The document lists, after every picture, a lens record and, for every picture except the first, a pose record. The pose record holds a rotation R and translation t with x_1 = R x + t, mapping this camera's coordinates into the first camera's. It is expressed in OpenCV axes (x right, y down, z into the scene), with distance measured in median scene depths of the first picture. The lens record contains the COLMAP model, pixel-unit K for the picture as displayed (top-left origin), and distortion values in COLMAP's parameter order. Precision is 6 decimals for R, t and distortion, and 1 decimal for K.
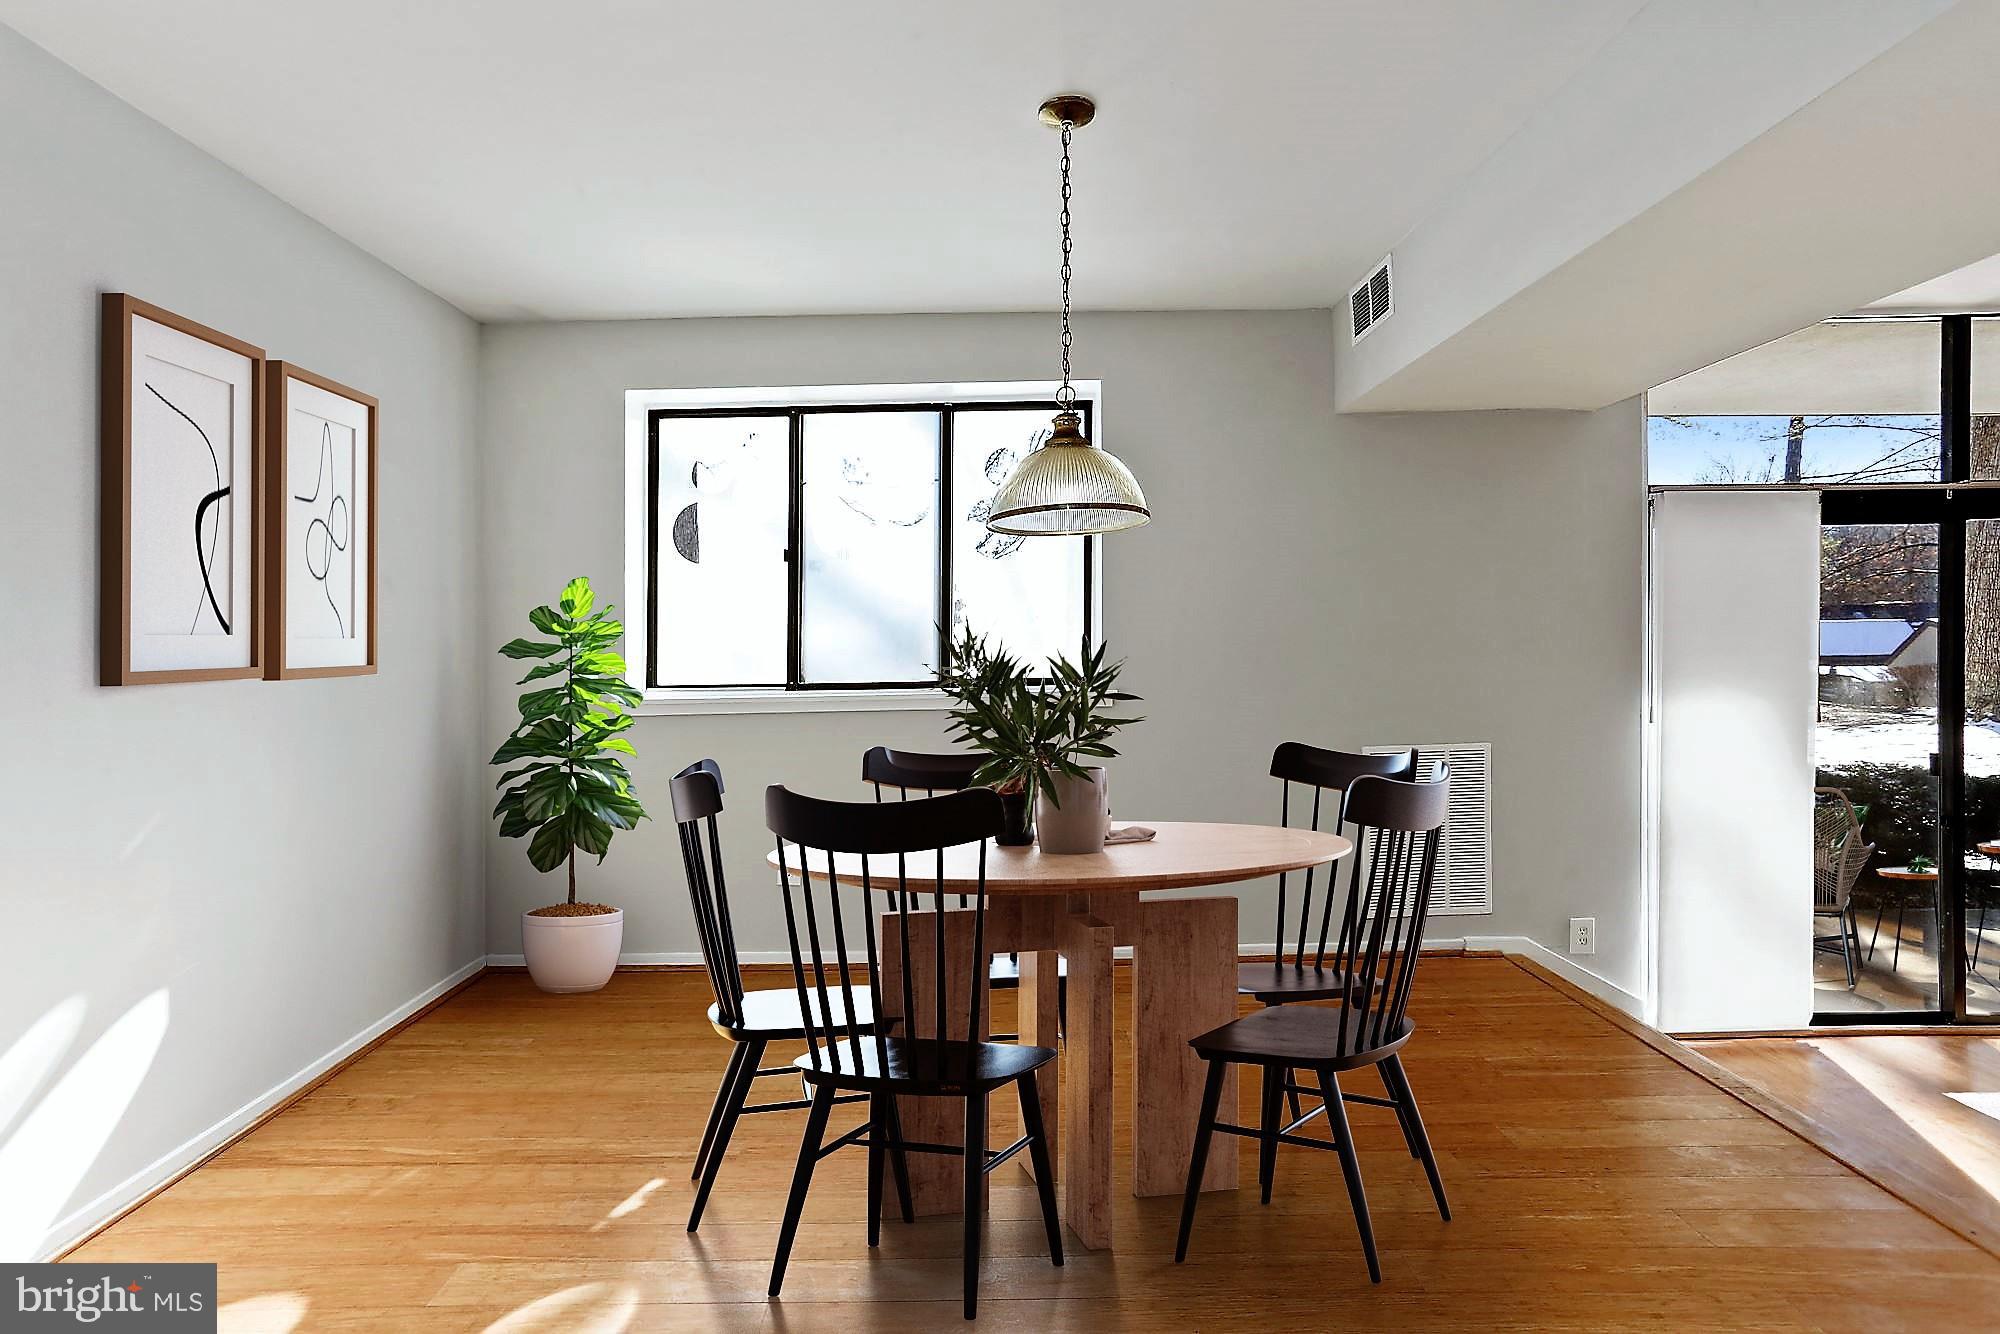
lens RADIAL K [[954.6, 0, 994.7], [0, 954.6, 664.4], [0, 0, 1]] dist [-0.021382, 0.012296]
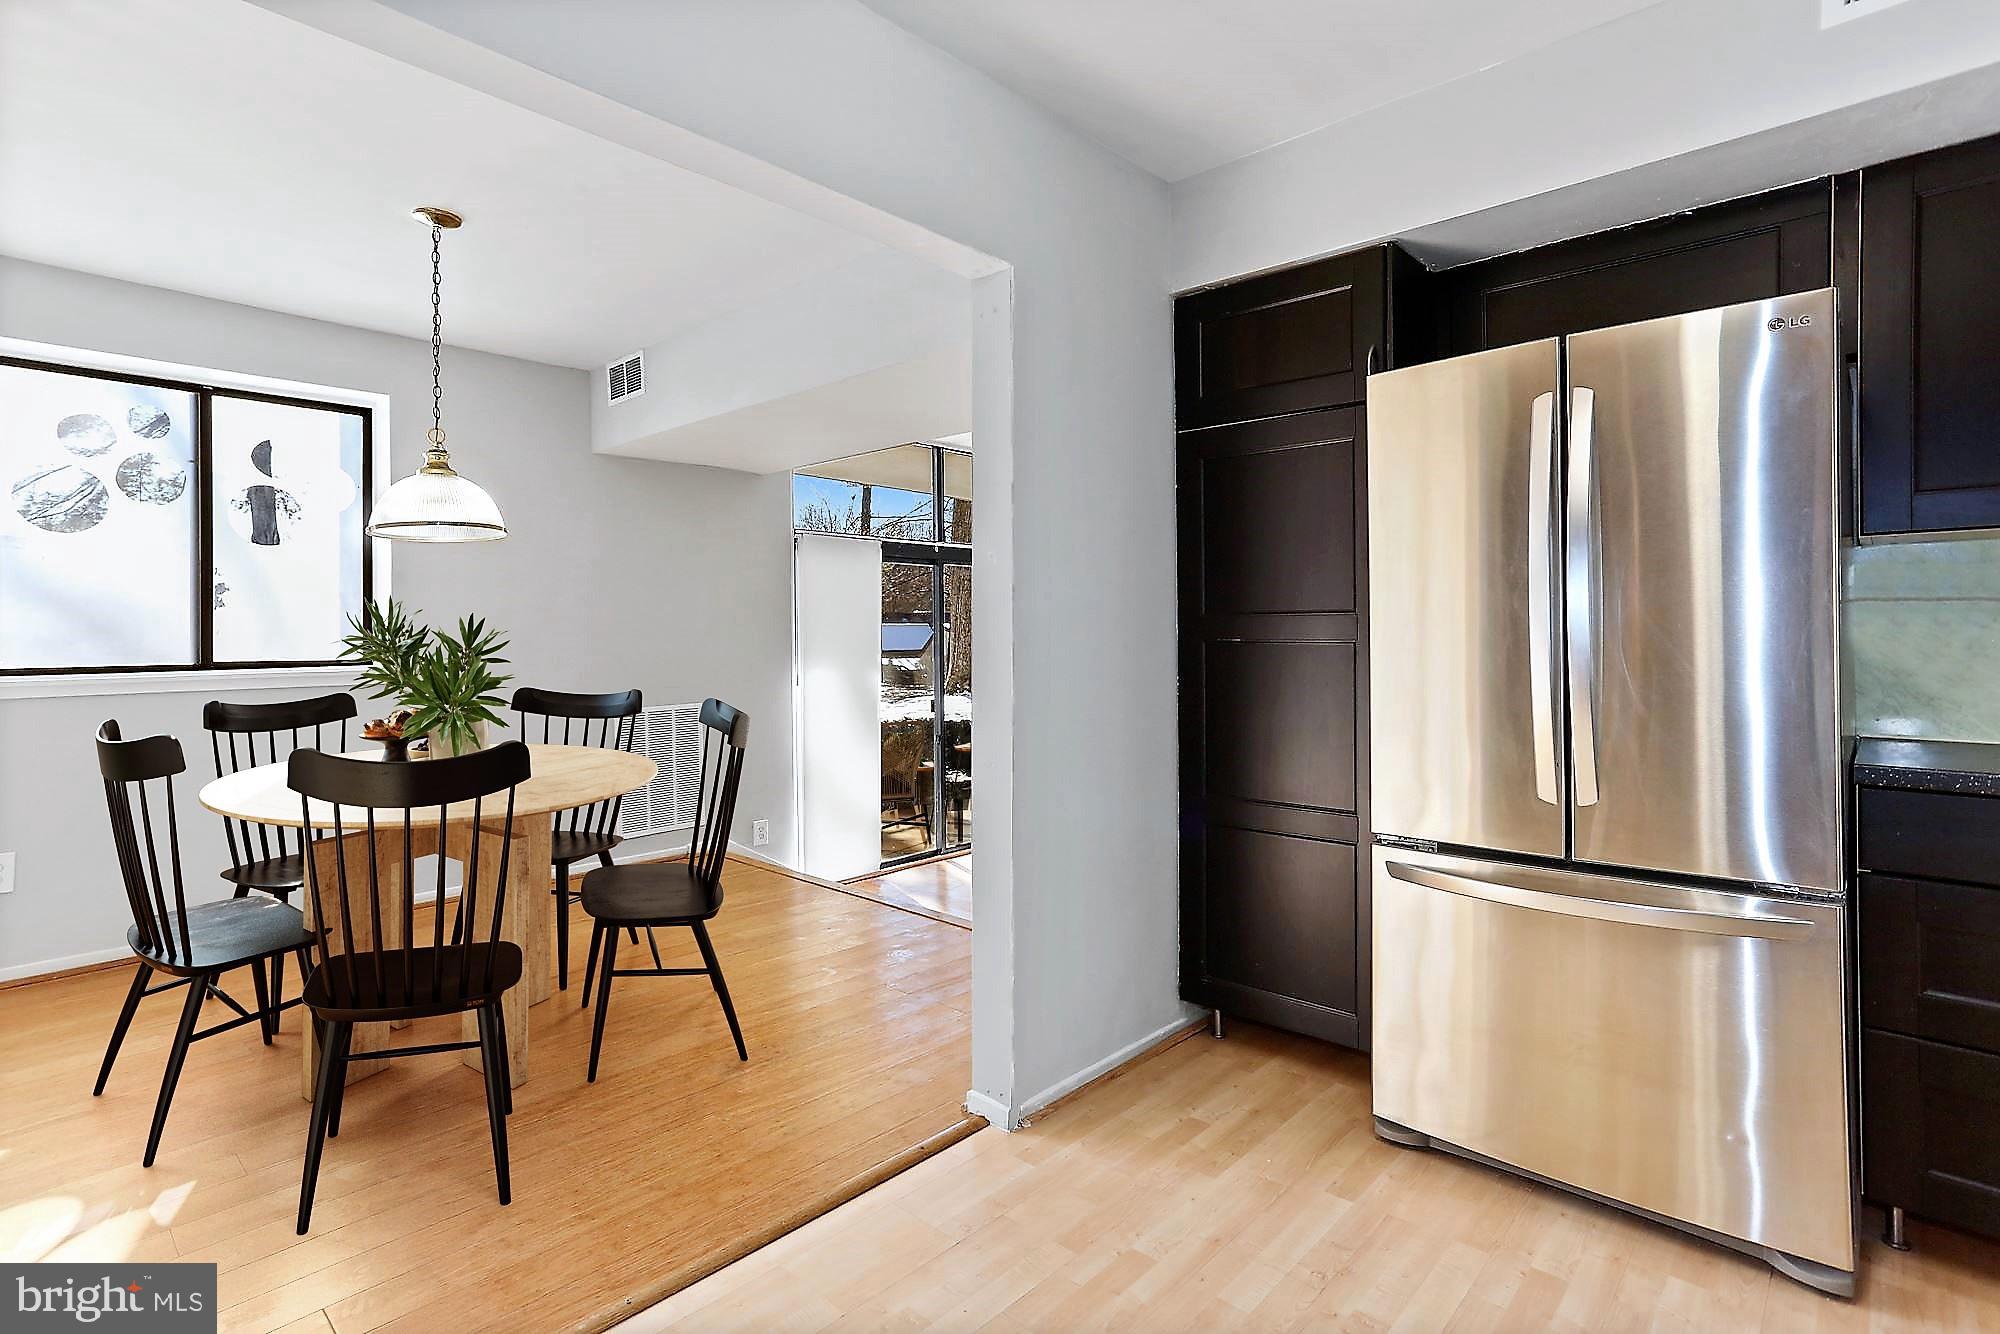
lens RADIAL K [[995.4, 0, 999.3], [0, 995.4, 637.9], [0, 0, 1]] dist [-0.050641, 0.037206]
pose [[0.671944, 0.004066, 0.740590, -0.248135], [0.016495, 0.999655, -0.020453, 0.022130], [-0.740418, 0.025959, 0.671645, -0.286295]]
